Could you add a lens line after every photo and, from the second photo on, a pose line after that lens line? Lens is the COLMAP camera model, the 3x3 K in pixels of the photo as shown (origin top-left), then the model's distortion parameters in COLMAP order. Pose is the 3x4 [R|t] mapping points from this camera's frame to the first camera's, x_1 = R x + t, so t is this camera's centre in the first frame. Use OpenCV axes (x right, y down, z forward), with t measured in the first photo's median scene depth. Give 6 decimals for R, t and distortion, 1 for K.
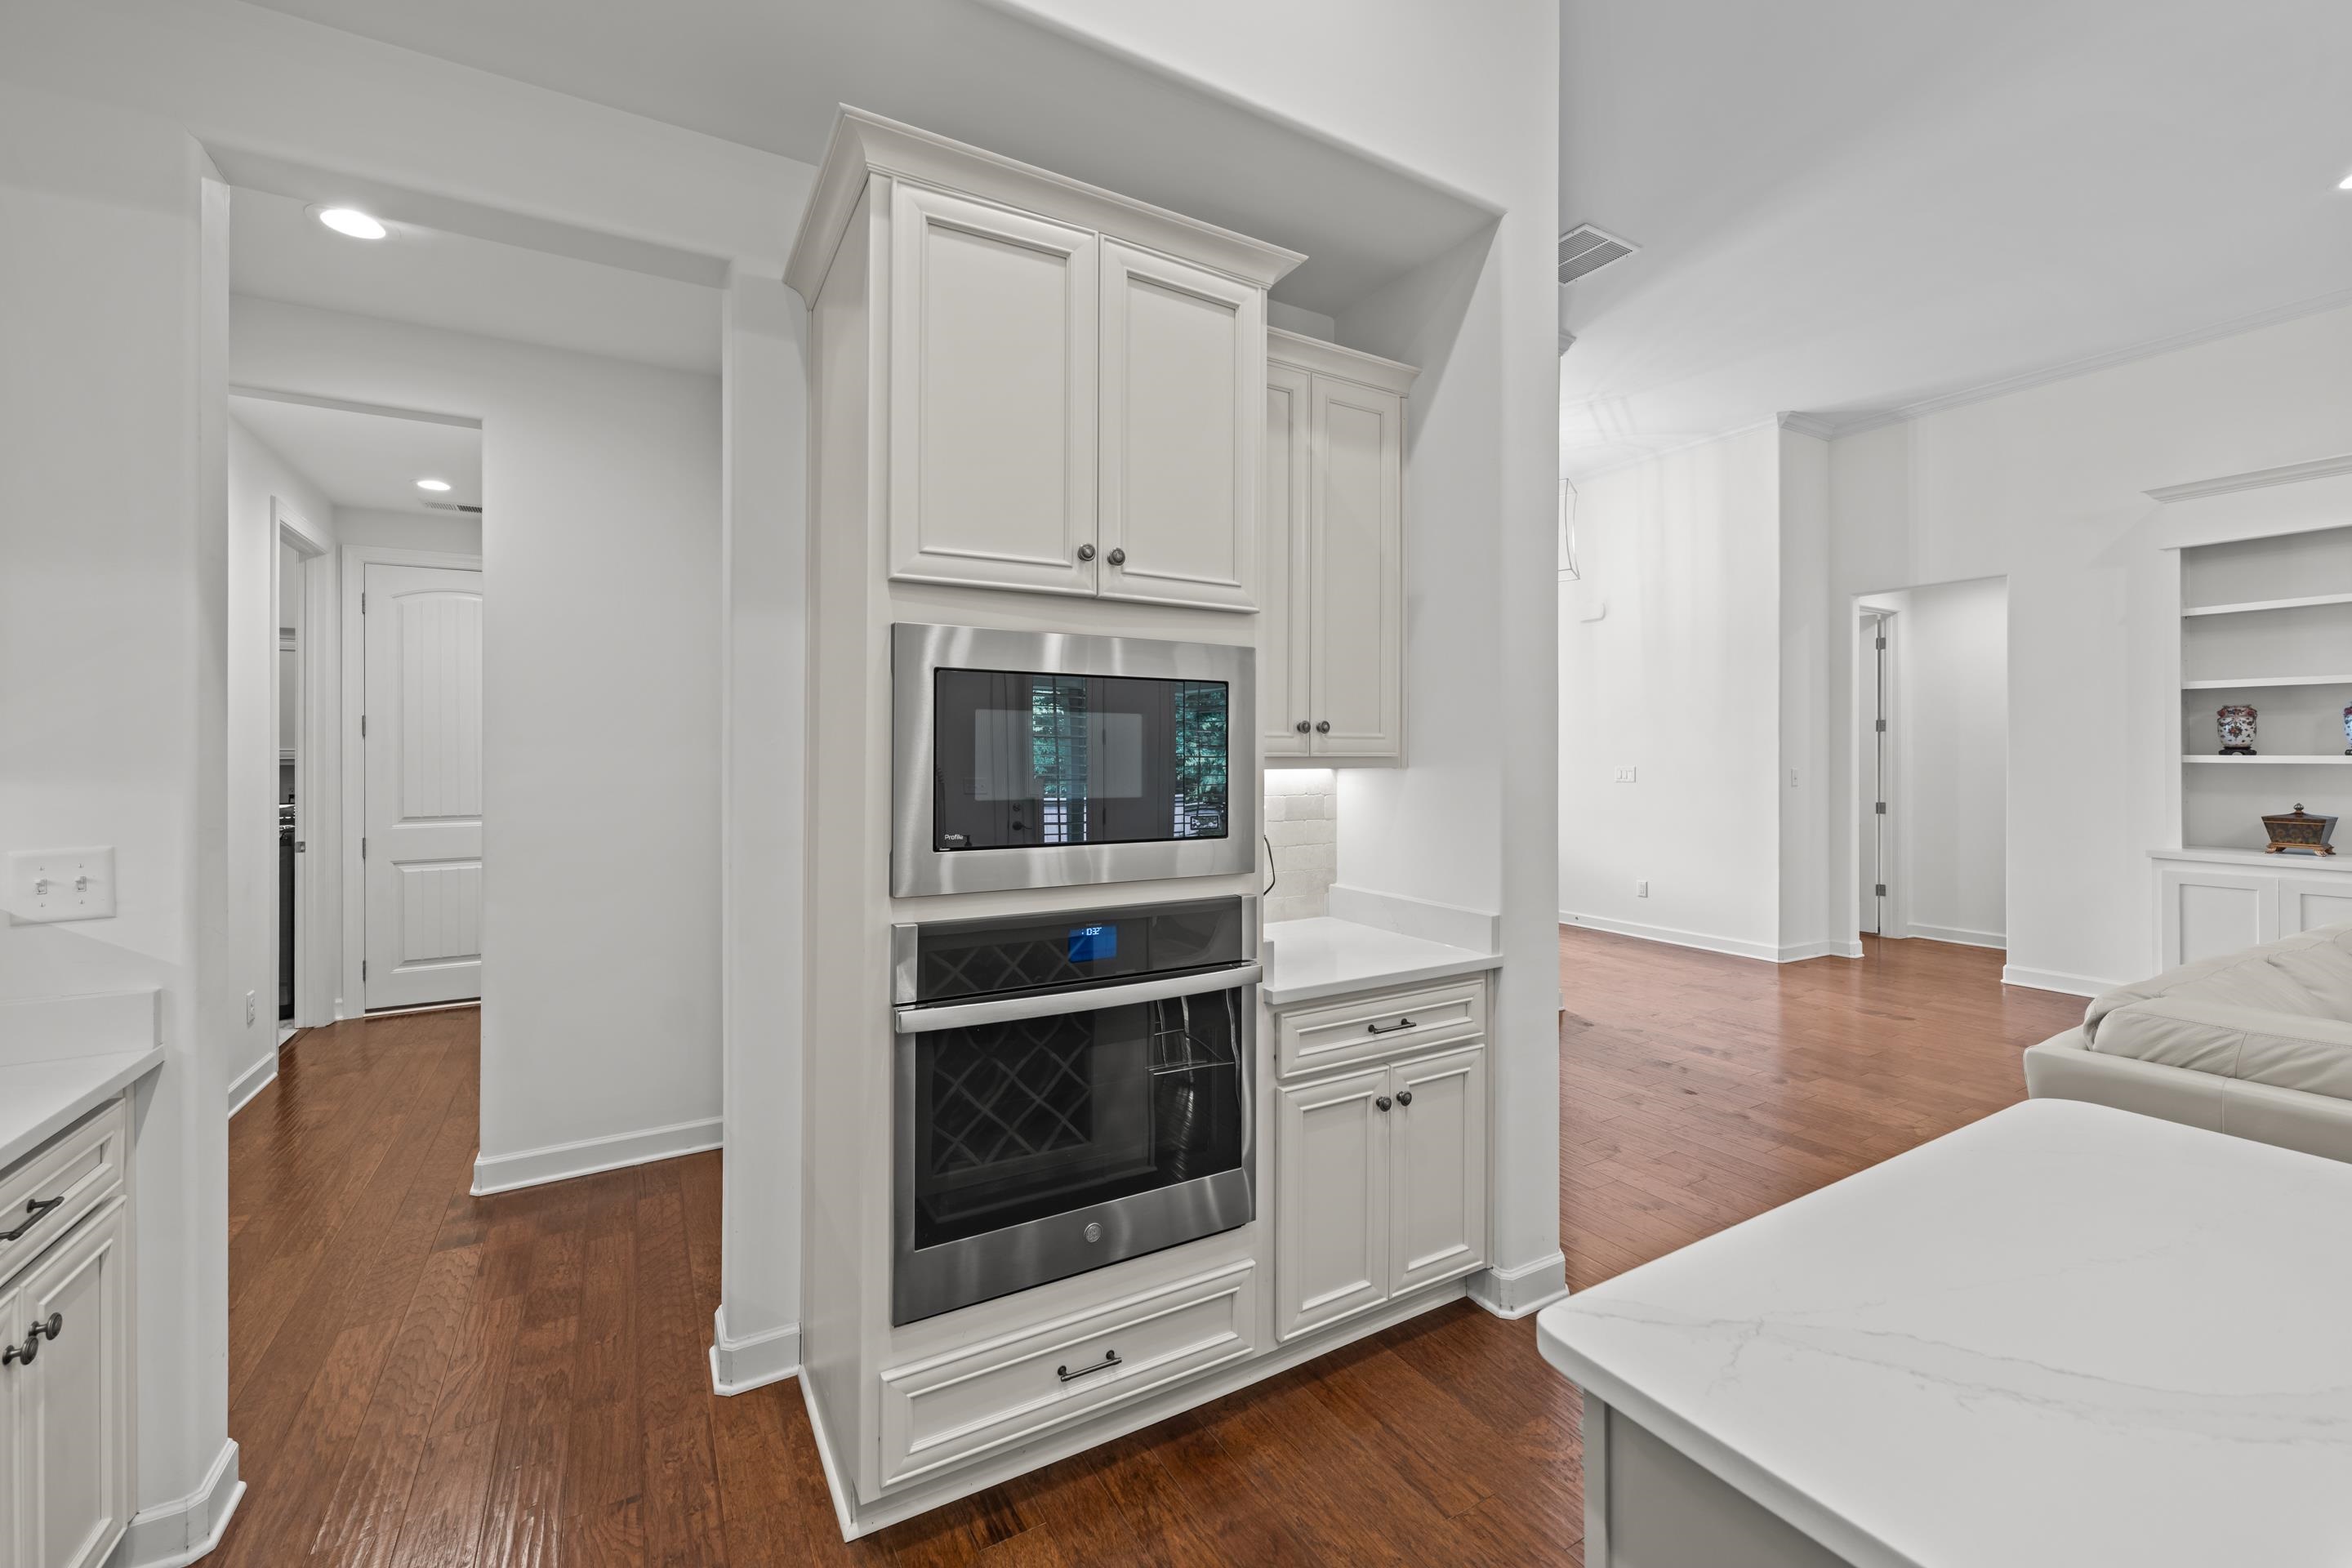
lens RADIAL K [[946.5, 0, 1171.1], [0, 946.5, 748.3], [0, 0, 1]] dist [-0.001778, 0.000162]
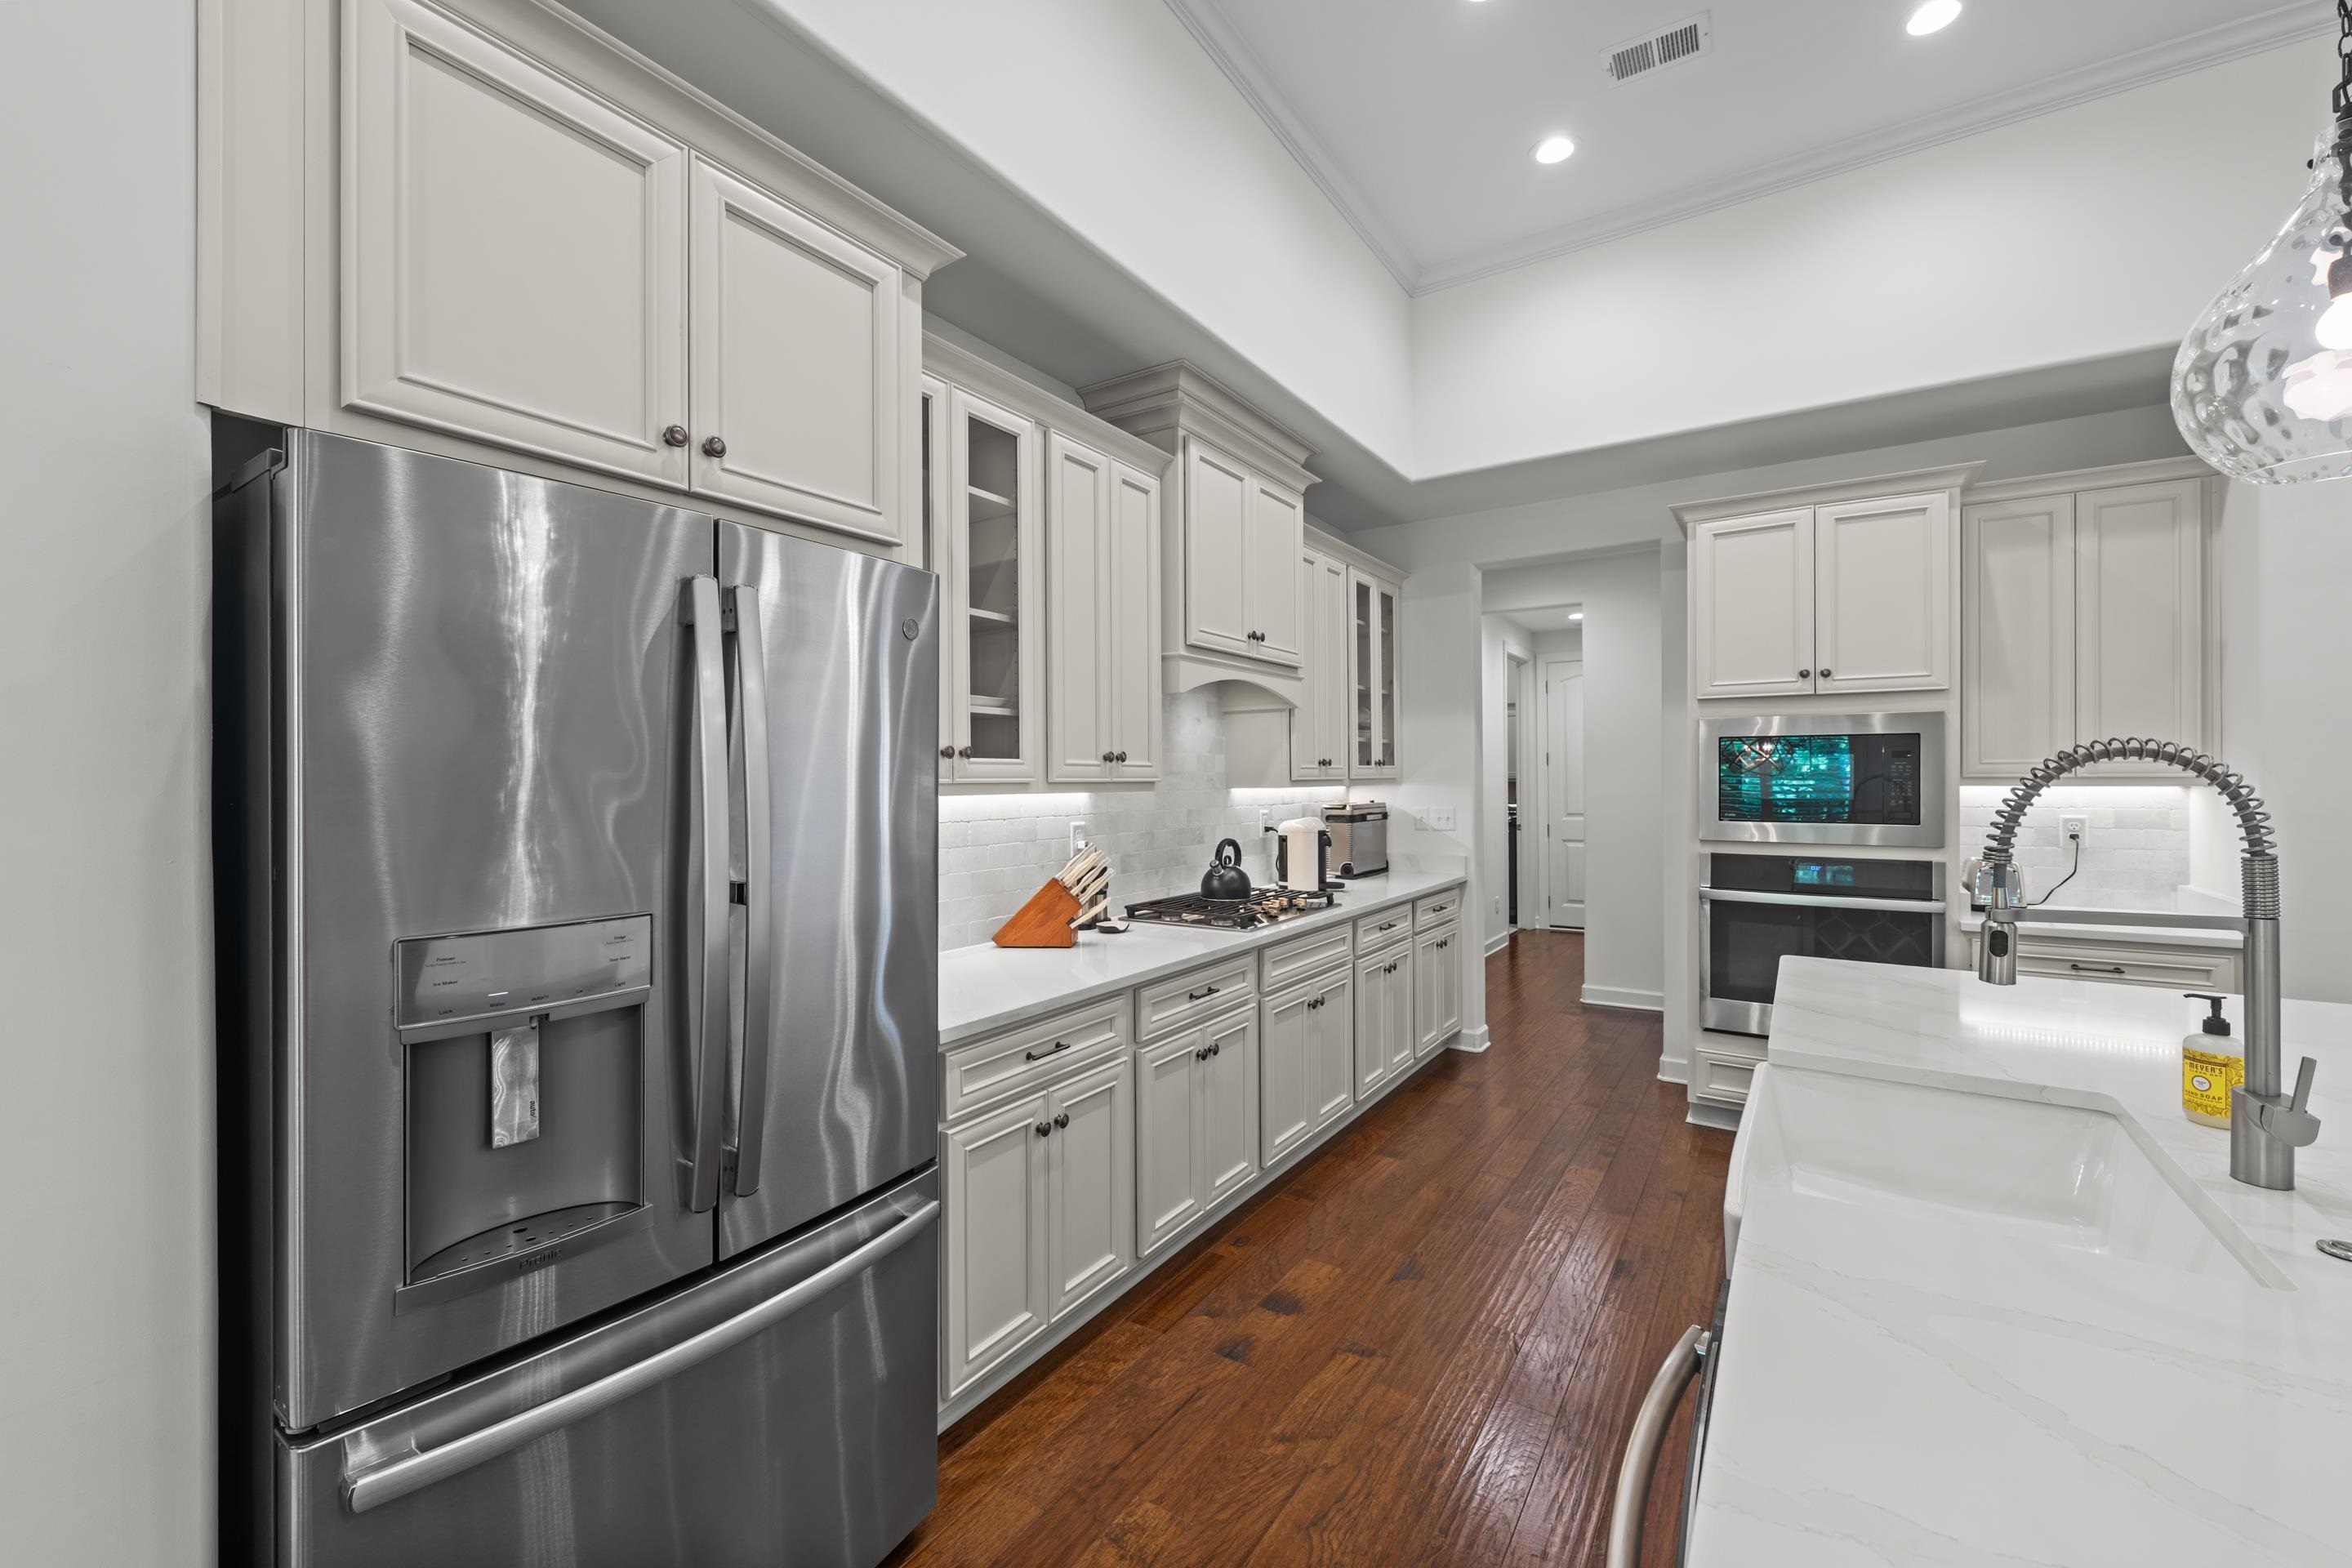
lens RADIAL K [[946.5, 0, 1170.2], [0, 946.5, 777.7], [0, 0, 1]] dist [-0.001778, 0.000162]
pose [[0.441157, 0.000030, -0.897430, 0.795715], [0.009338, 0.999946, 0.004624, -0.008816], [0.897382, -0.010420, 0.441132, -0.766654]]
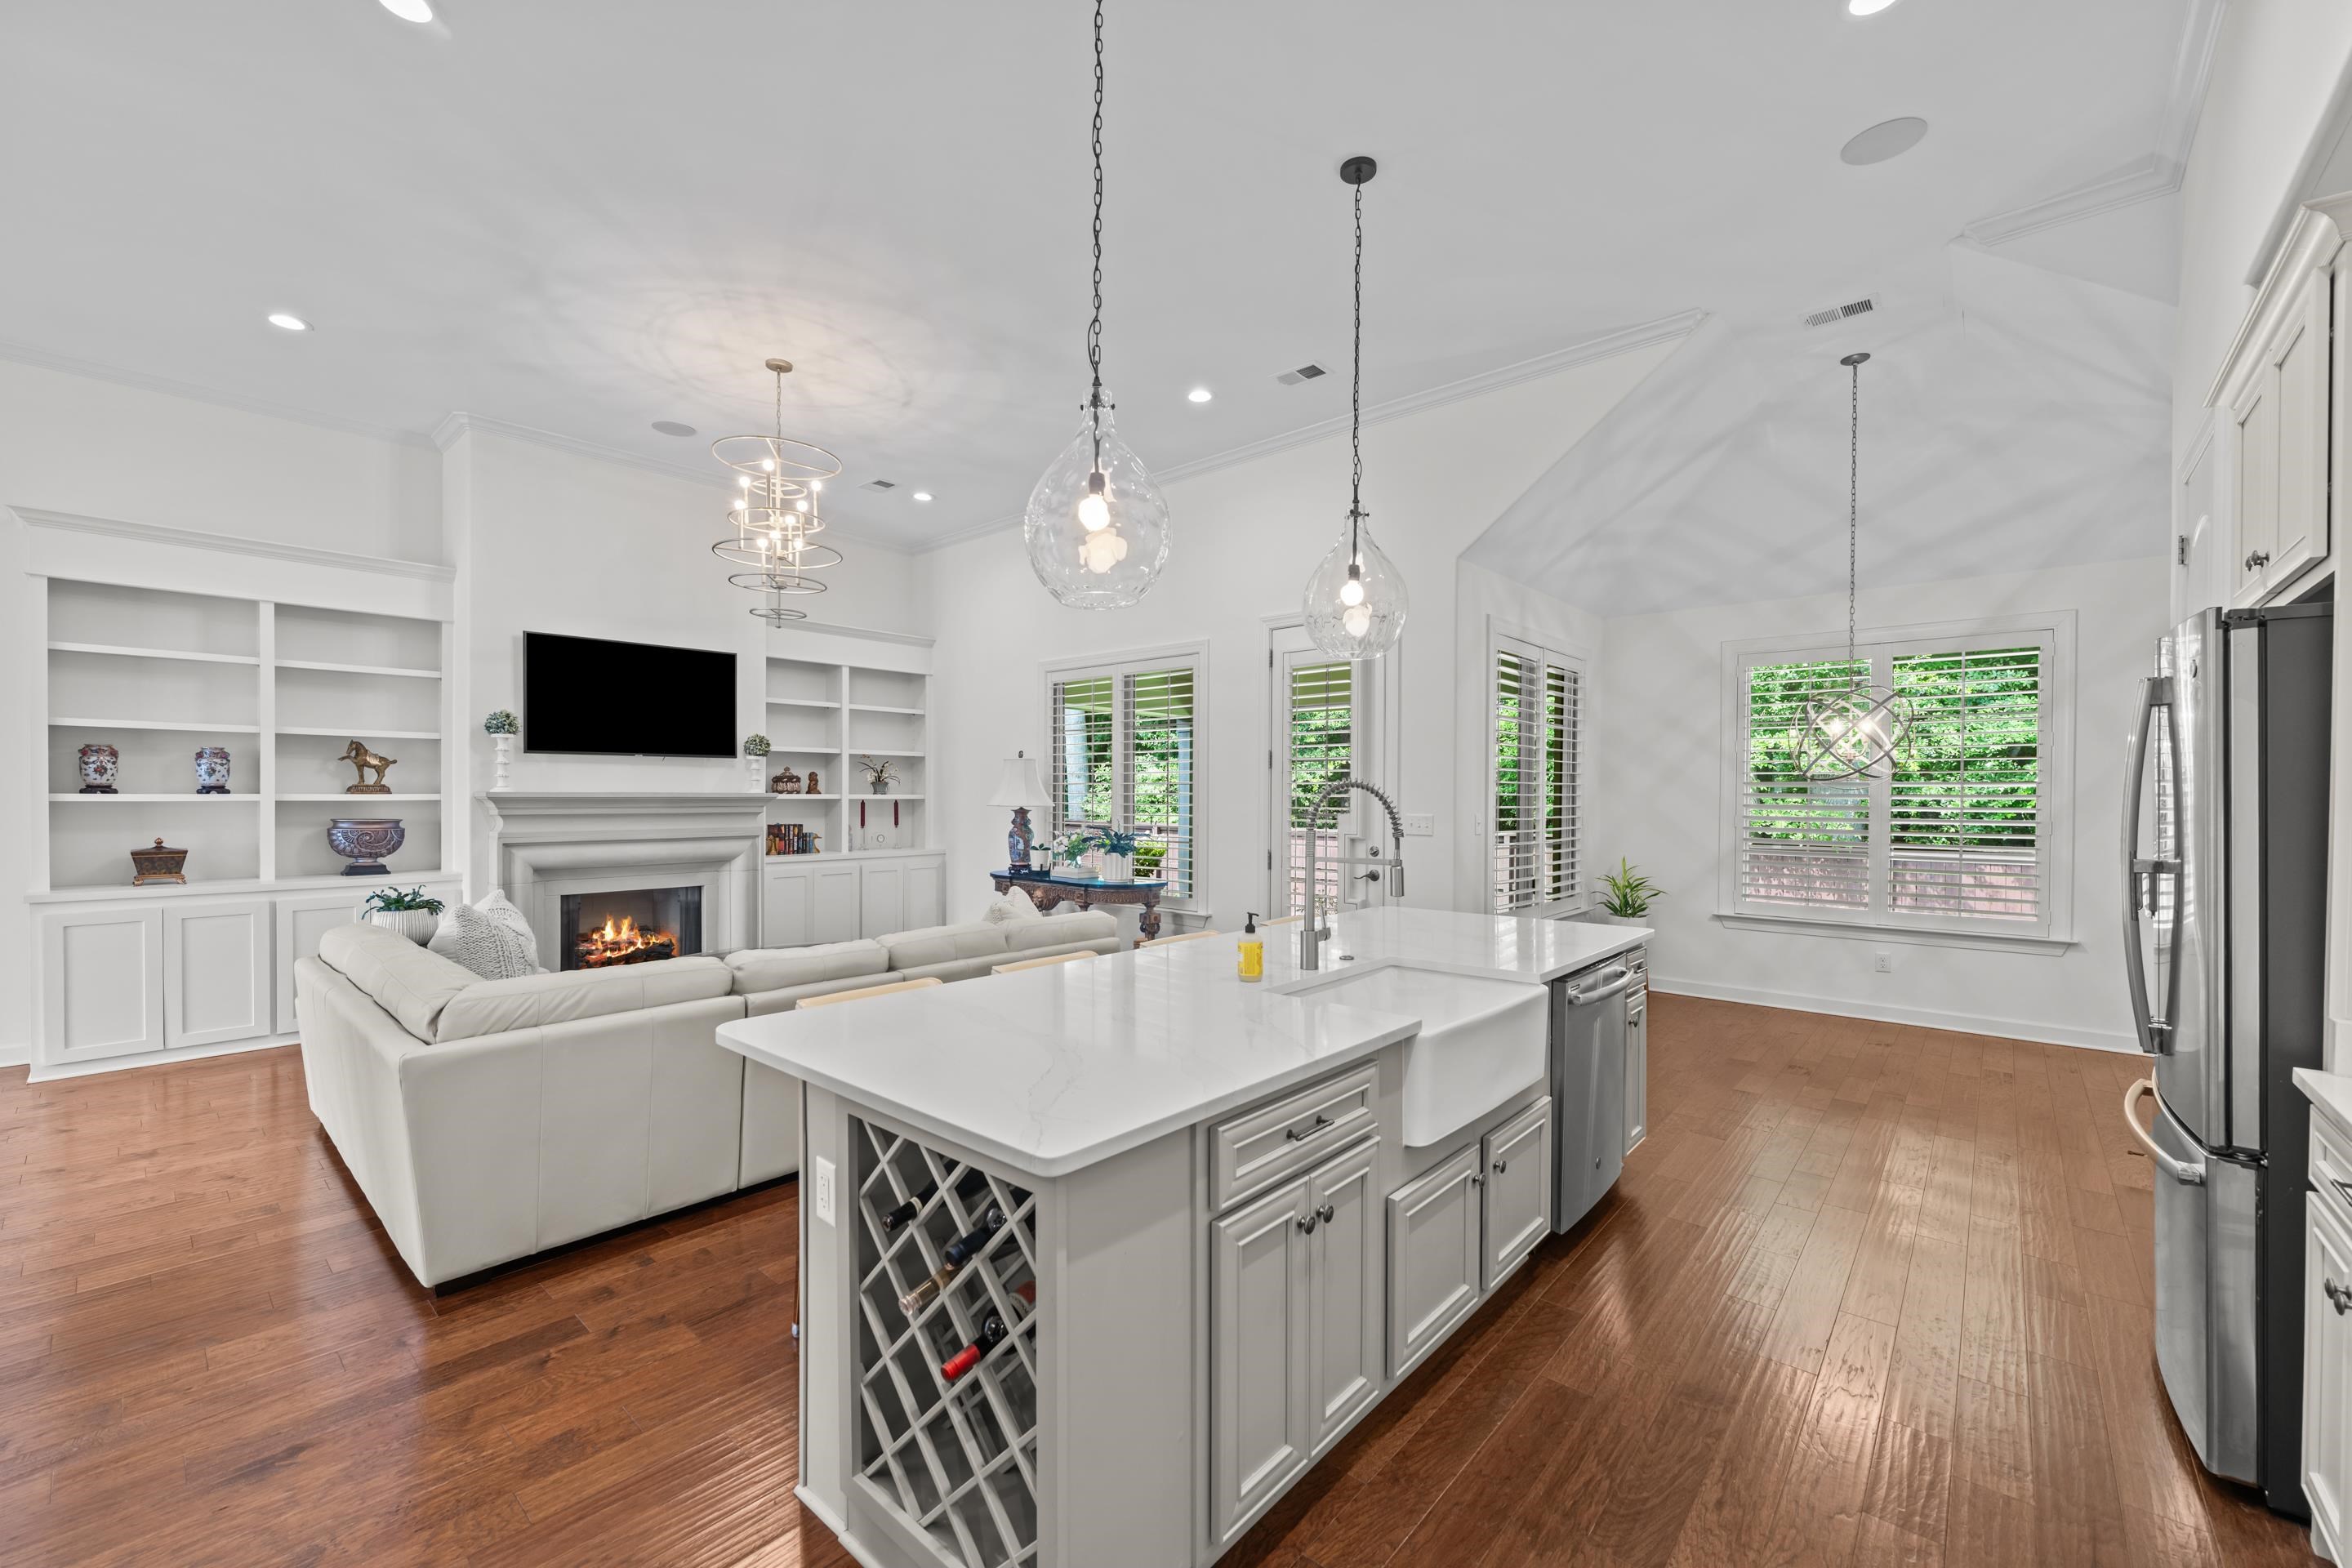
lens RADIAL K [[946.5, 0, 1169.5], [0, 946.5, 801.2], [0, 0, 1]] dist [-0.001778, 0.000162]
pose [[-0.315382, -0.007345, 0.948937, -0.398951], [-0.009285, 0.999946, 0.004653, -0.000113], [-0.948920, -0.007343, -0.315433, 0.448285]]
